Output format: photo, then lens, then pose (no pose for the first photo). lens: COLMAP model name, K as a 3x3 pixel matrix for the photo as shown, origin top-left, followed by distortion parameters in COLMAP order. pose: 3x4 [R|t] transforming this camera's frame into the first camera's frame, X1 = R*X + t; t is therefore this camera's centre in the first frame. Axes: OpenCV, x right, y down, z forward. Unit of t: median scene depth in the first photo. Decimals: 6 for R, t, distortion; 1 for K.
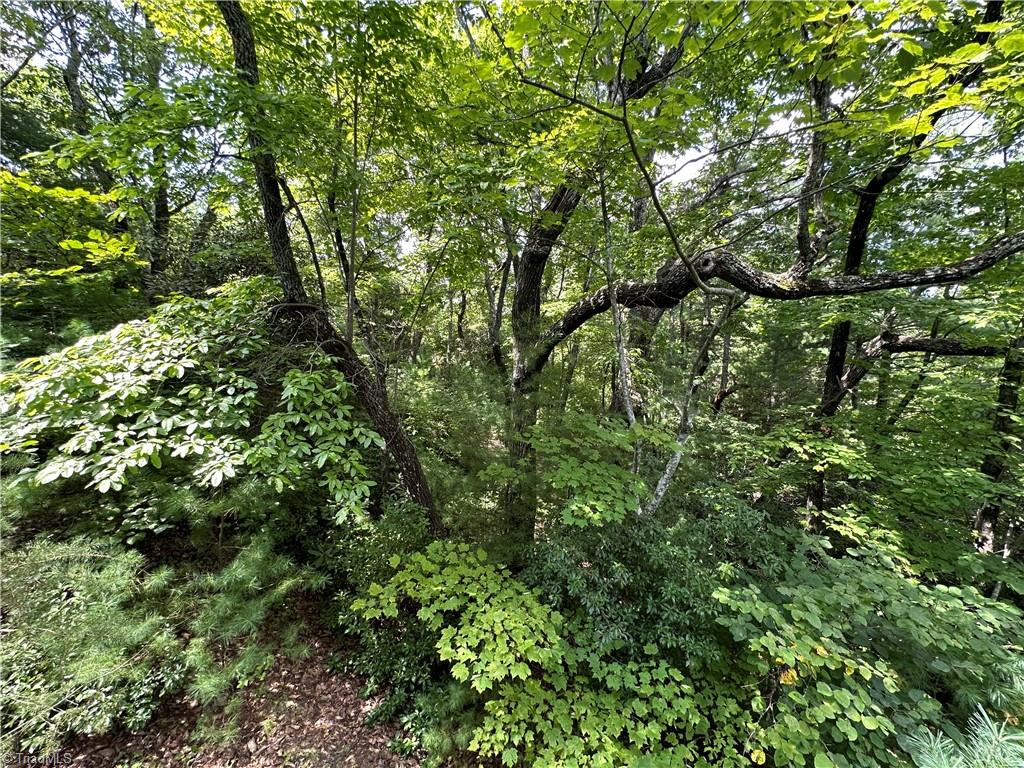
lens RADIAL K [[401.5, 0, 511.1], [0, 401.5, 379.2], [0, 0, 1]] dist [0.000430, 0.000080]
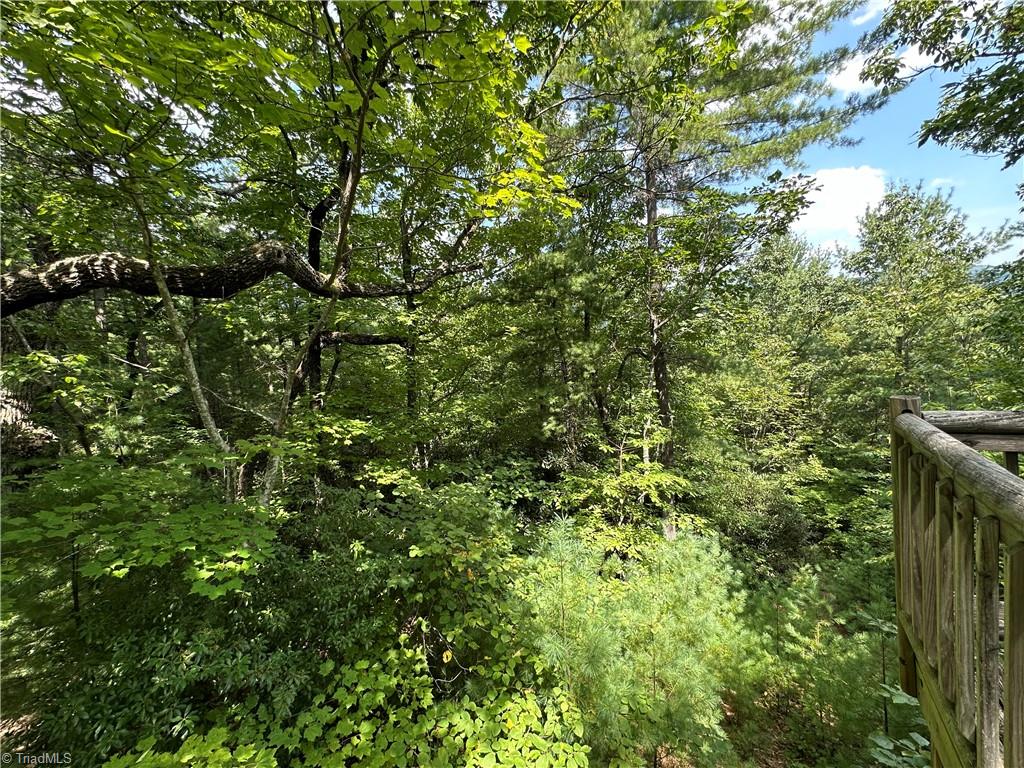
lens RADIAL K [[401.5, 0, 511.1], [0, 401.5, 379.2], [0, 0, 1]] dist [0.000430, 0.000080]
pose [[0.305275, -0.123696, 0.944196, -0.188843], [0.120272, 0.988596, 0.090626, -0.013284], [-0.944638, 0.085895, 0.316671, 0.144640]]
